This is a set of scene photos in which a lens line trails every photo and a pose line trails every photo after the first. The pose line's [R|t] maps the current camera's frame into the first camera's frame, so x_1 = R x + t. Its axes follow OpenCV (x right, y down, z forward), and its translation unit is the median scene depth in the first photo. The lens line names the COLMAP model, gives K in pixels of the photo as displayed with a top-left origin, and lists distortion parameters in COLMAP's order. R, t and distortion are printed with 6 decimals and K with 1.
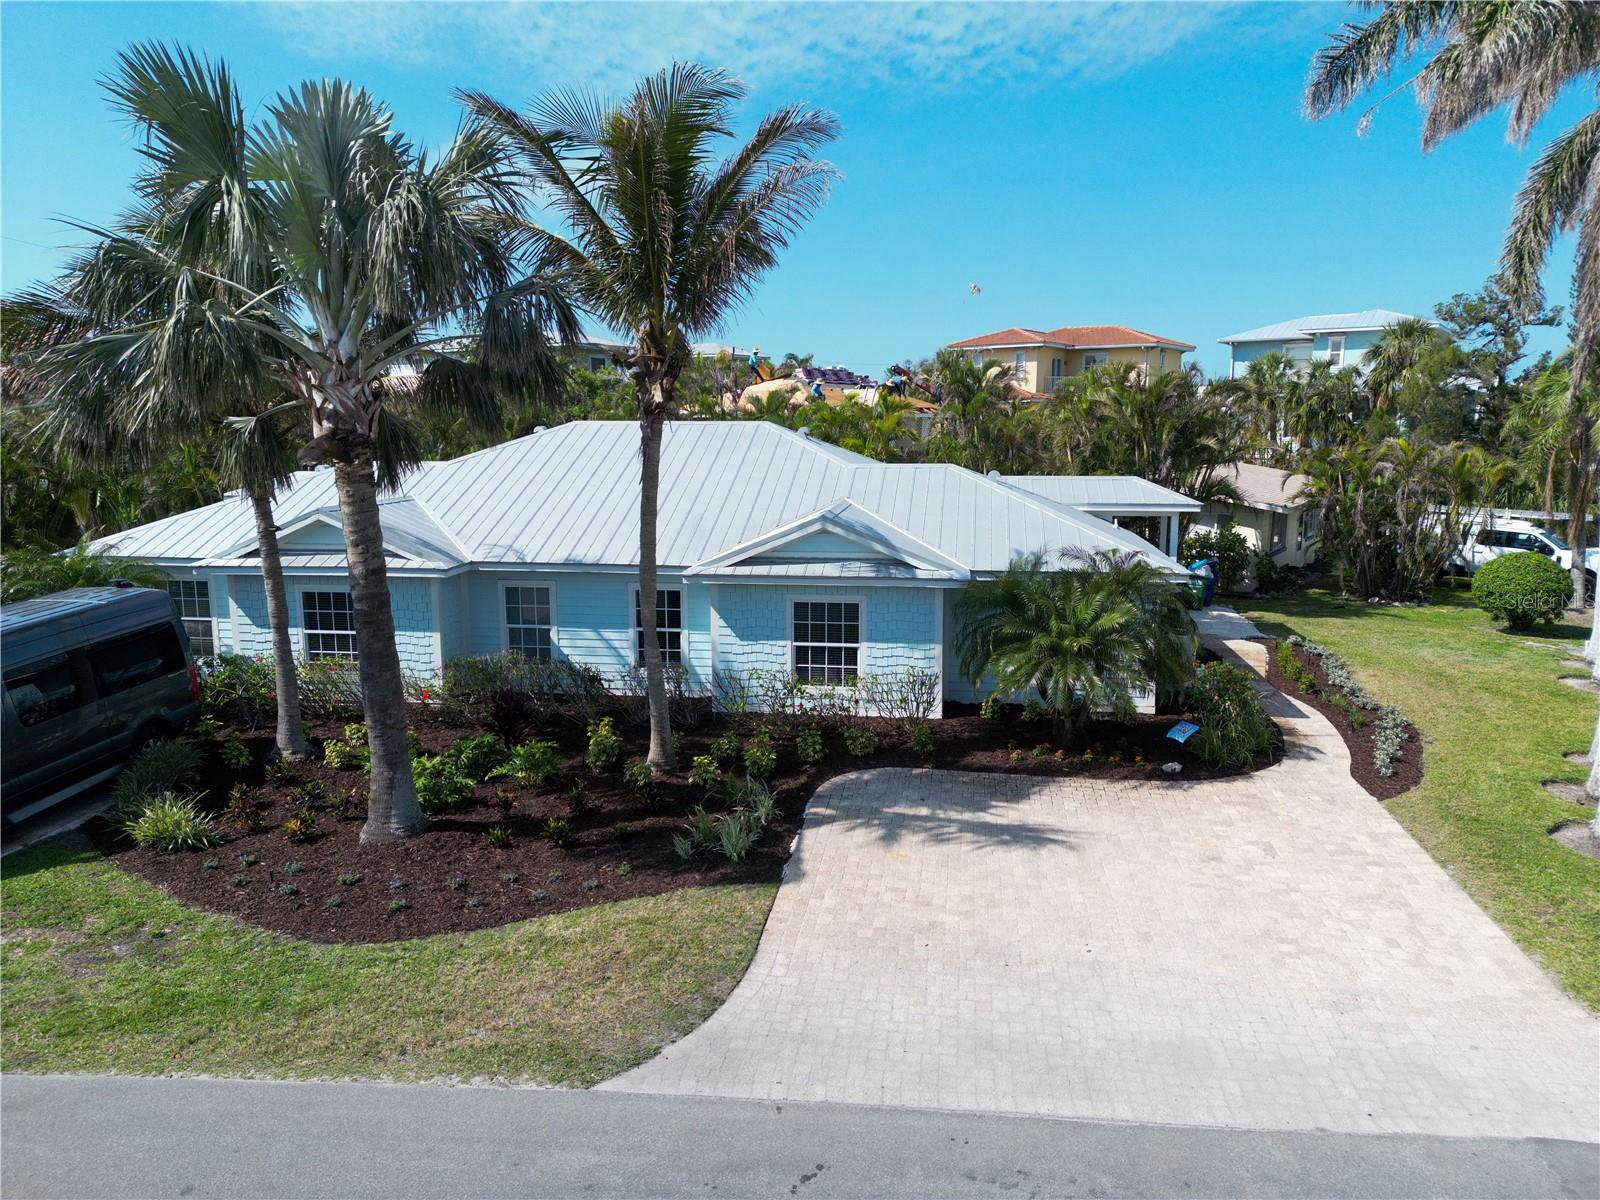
lens RADIAL K [[1118.2, 0, 799.1], [0, 1118.2, 600.1], [0, 0, 1]] dist [0.075525, -0.073087]
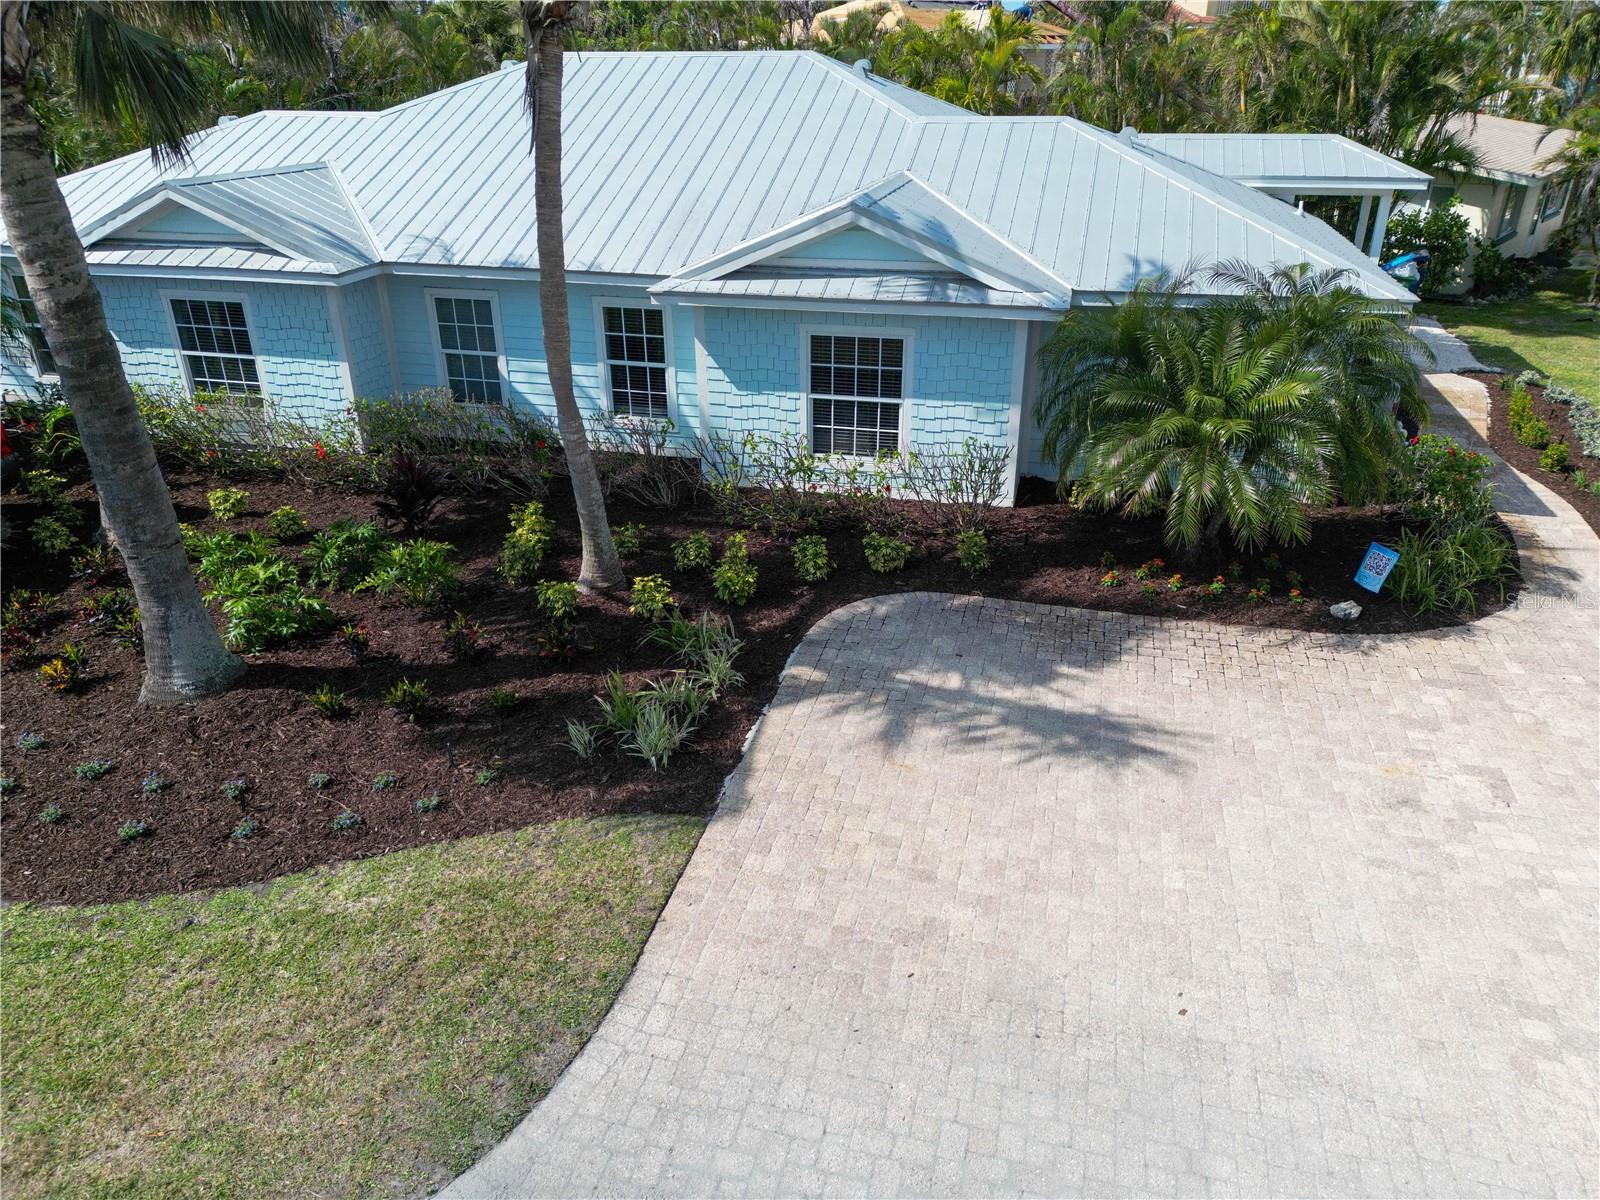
lens RADIAL K [[1118.2, 0, 799.1], [0, 1118.2, 600.1], [0, 0, 1]] dist [0.075525, -0.073087]
pose [[0.994496, 0.042428, -0.095795, 0.071306], [-0.013774, 0.959345, 0.281900, -0.041987], [0.103861, -0.279029, 0.954649, 0.322564]]
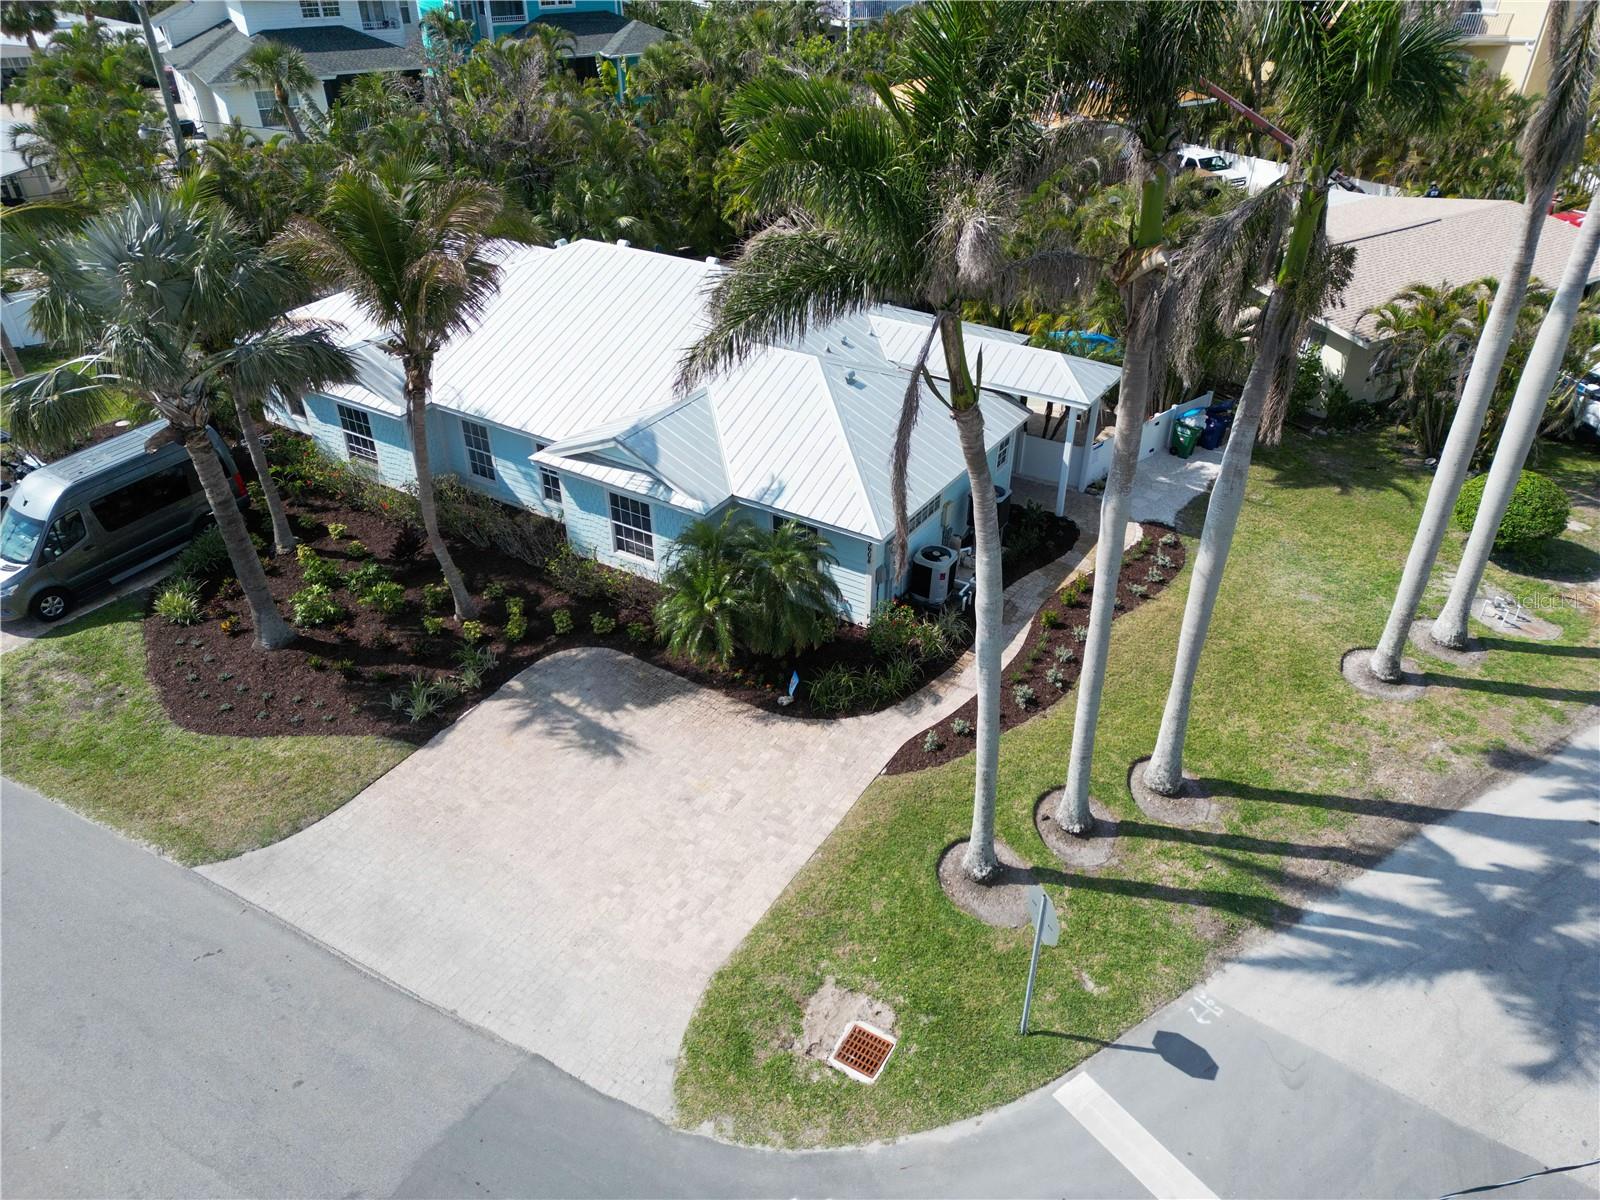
lens RADIAL K [[1118.2, 0, 802.7], [0, 1118.2, 599.0], [0, 0, 1]] dist [0.070940, -0.069899]
pose [[0.913088, 0.220023, -0.343307, 0.764147], [-0.062833, 0.907794, 0.414684, -0.496456], [0.402892, -0.357072, 0.842720, -0.047668]]
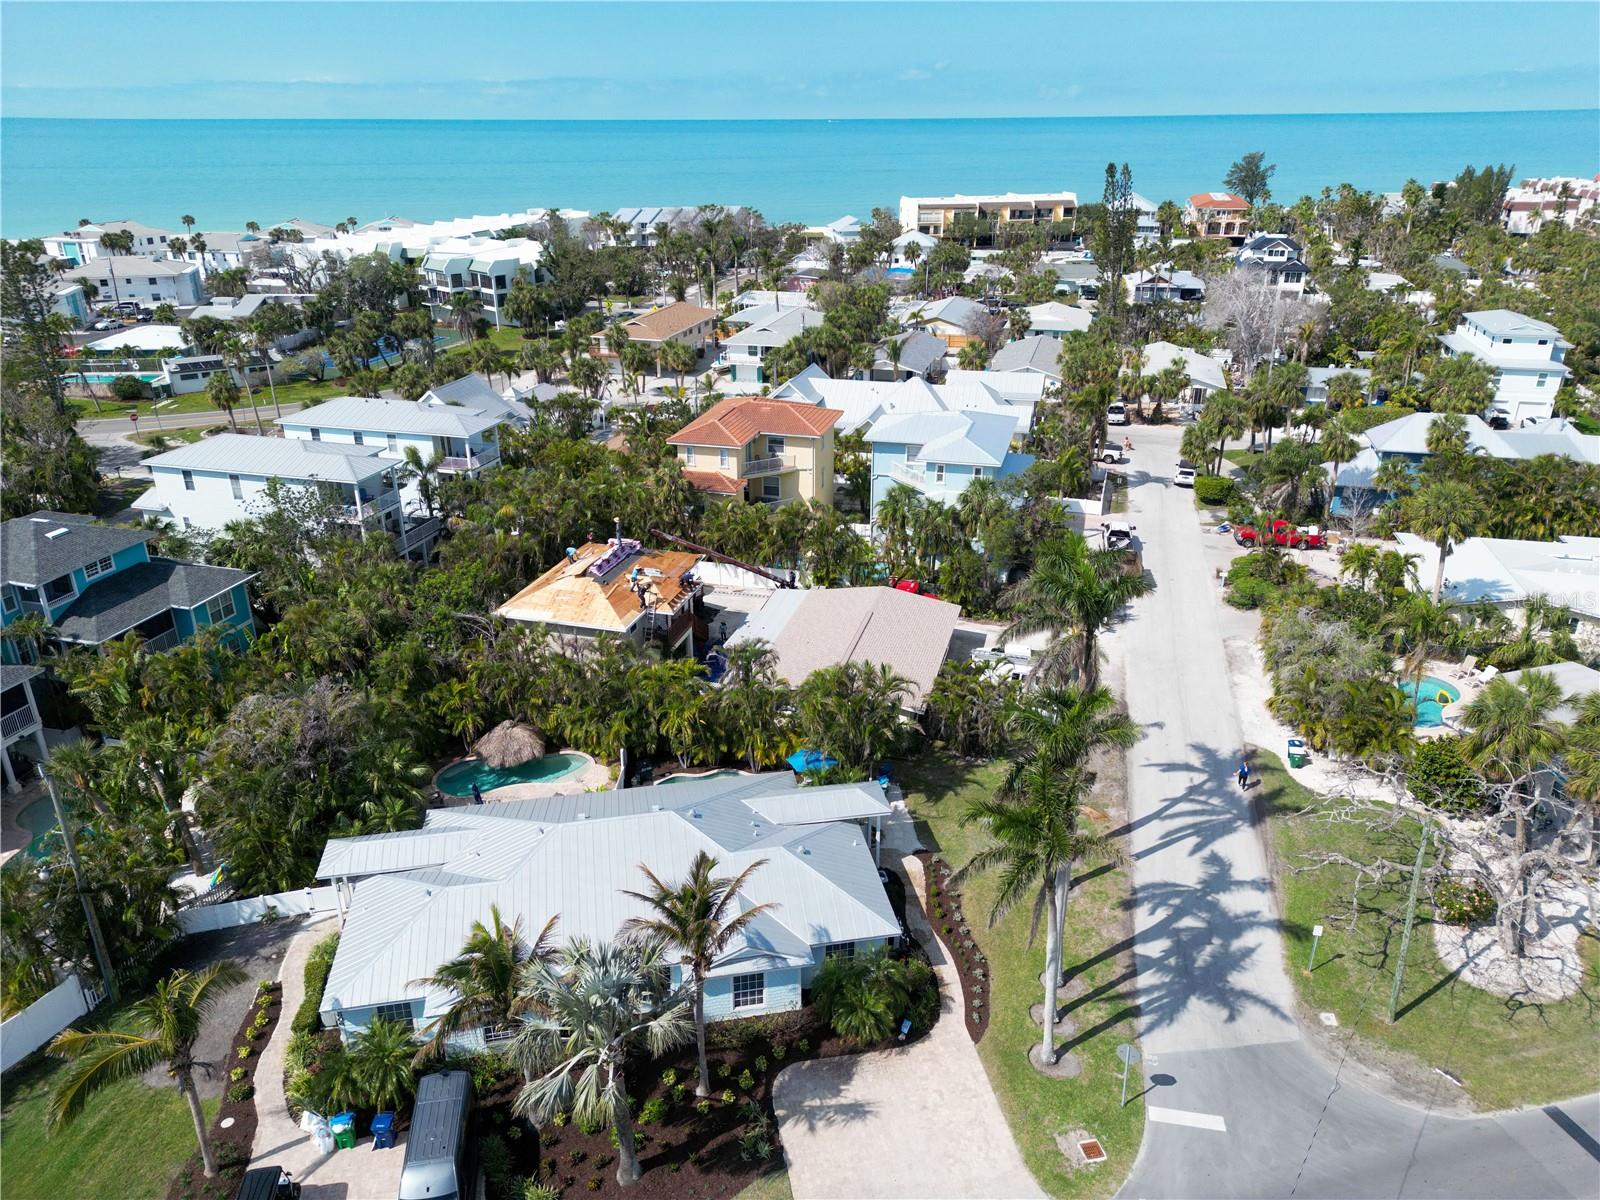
lens RADIAL K [[1118.2, 0, 799.1], [0, 1118.2, 600.1], [0, 0, 1]] dist [0.075525, -0.073087]
pose [[0.945195, -0.131553, 0.298831, -0.503815], [0.054547, 0.965999, 0.252726, -1.424928], [-0.321918, -0.222575, 0.920233, -1.013841]]
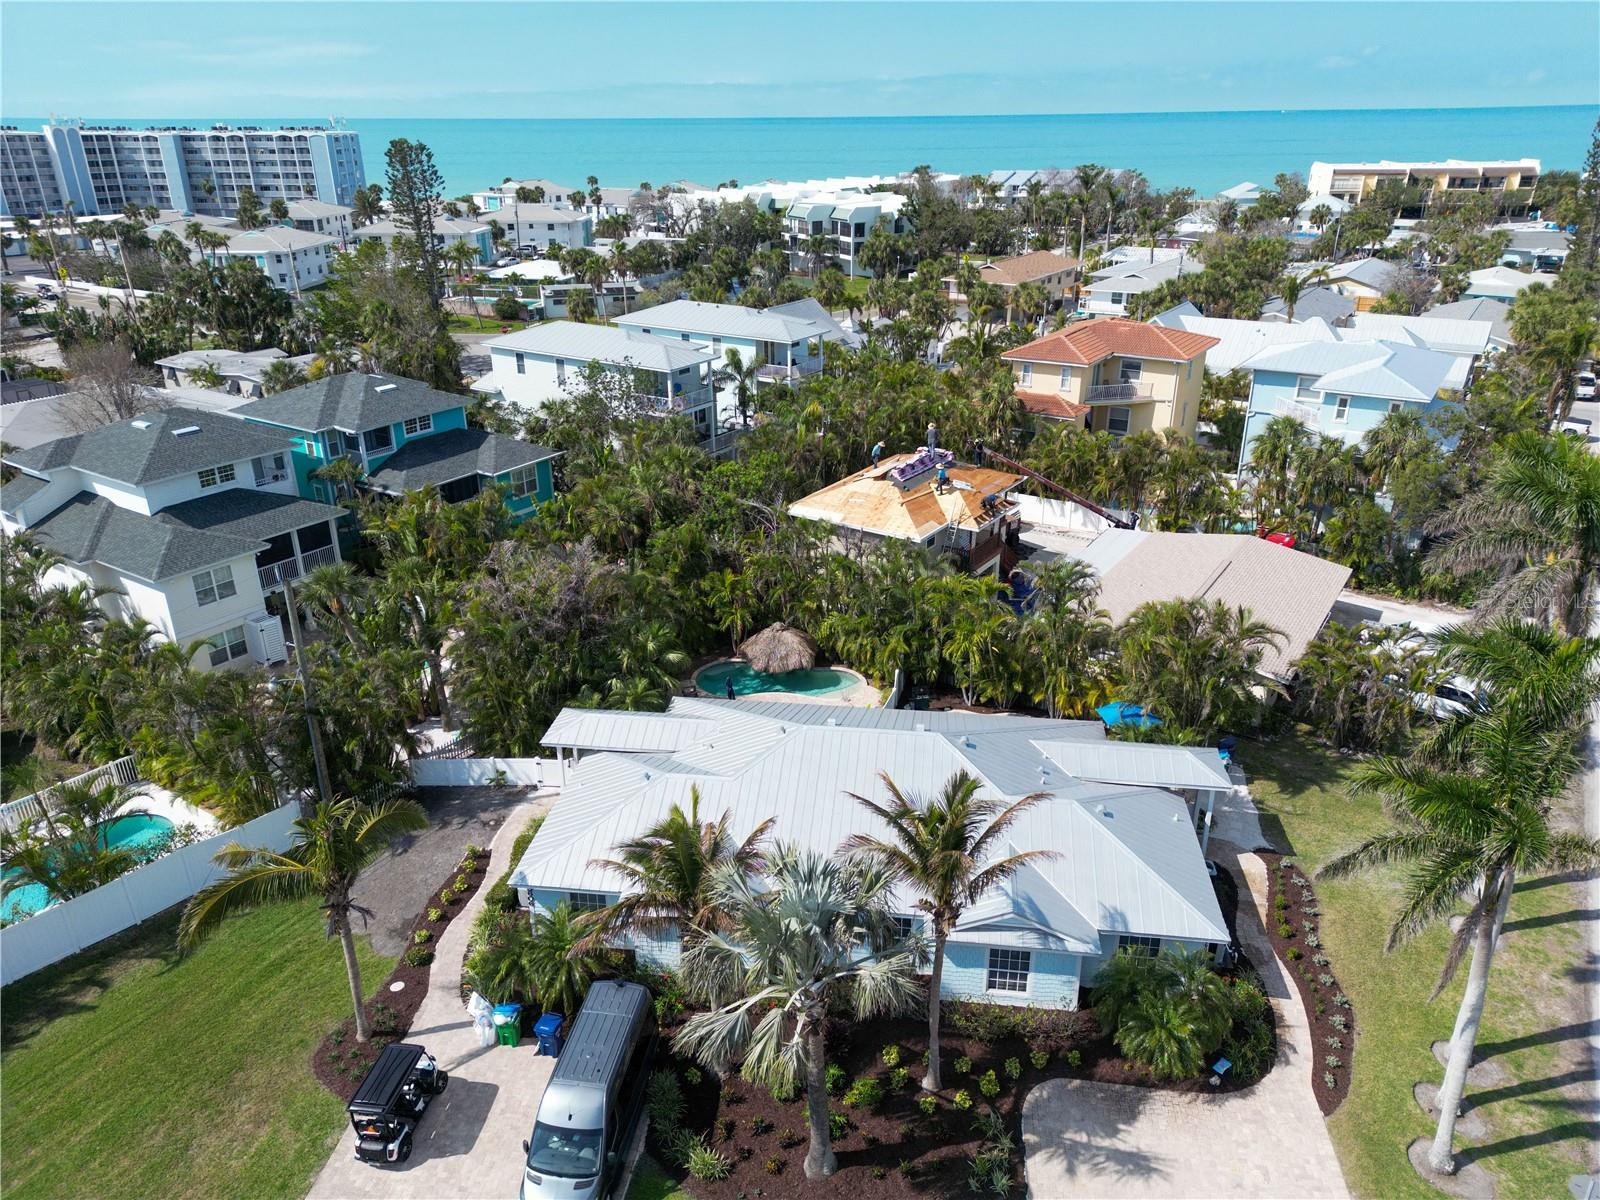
lens RADIAL K [[1118.2, 0, 799.1], [0, 1118.2, 600.1], [0, 0, 1]] dist [0.075525, -0.073087]
pose [[0.999794, -0.013336, 0.015326, -0.351239], [0.009148, 0.969101, 0.246496, -1.045865], [-0.018140, -0.246304, 0.969023, -0.561617]]
